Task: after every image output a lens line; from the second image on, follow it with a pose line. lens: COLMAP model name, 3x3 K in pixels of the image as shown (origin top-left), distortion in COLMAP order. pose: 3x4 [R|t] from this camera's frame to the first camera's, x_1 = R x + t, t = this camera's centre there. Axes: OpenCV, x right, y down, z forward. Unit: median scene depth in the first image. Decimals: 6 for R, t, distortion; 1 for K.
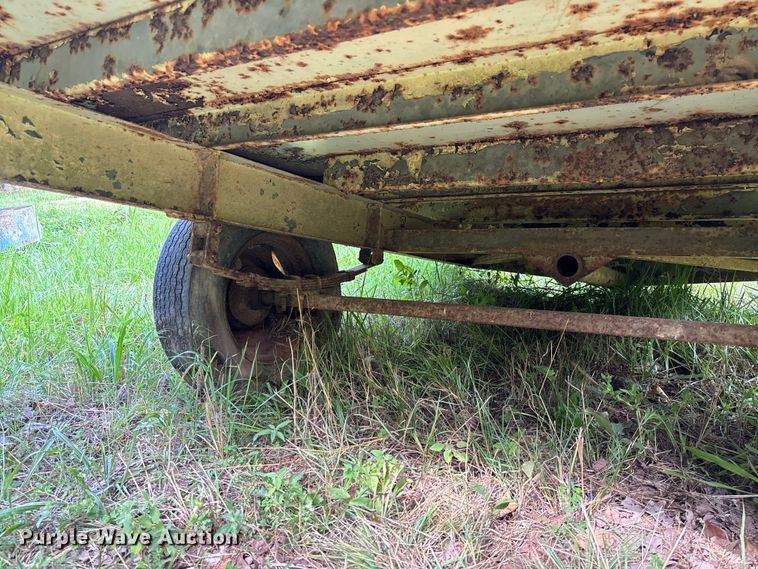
lens RADIAL K [[585.4, 0, 373.8], [0, 585.4, 290.3], [0, 0, 1]] dist [0.053797, -0.065564]
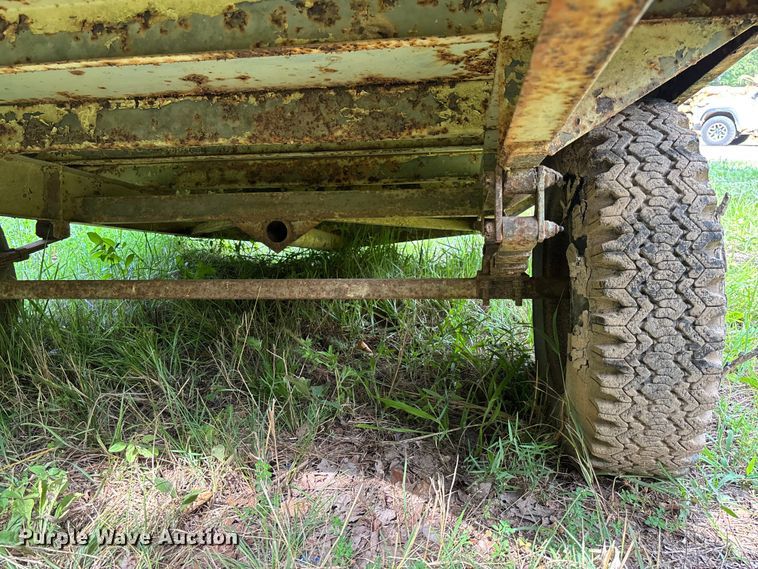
lens RADIAL K [[585.4, 0, 382.2], [0, 585.4, 282.5], [0, 0, 1]] dist [0.053797, -0.065564]
pose [[0.909454, -0.081457, 0.407747, 0.115650], [0.064603, 0.996396, 0.054961, 0.001996], [-0.410754, -0.023643, 0.911440, 0.047864]]
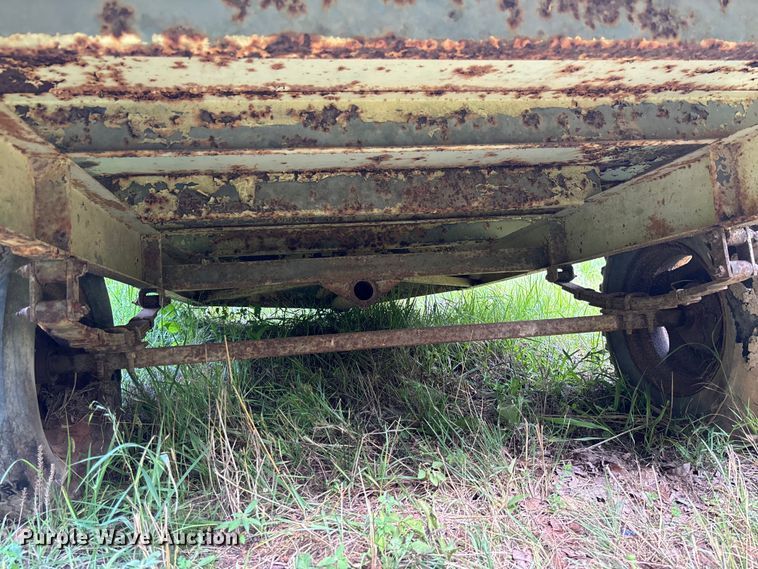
lens RADIAL K [[585.4, 0, 373.2], [0, 585.4, 288.0], [0, 0, 1]] dist [0.053797, -0.065564]
pose [[0.729240, -0.069338, 0.680736, -0.547858], [0.115372, 0.993069, -0.022441, -0.027247], [-0.674462, 0.094902, 0.732185, 0.277086]]
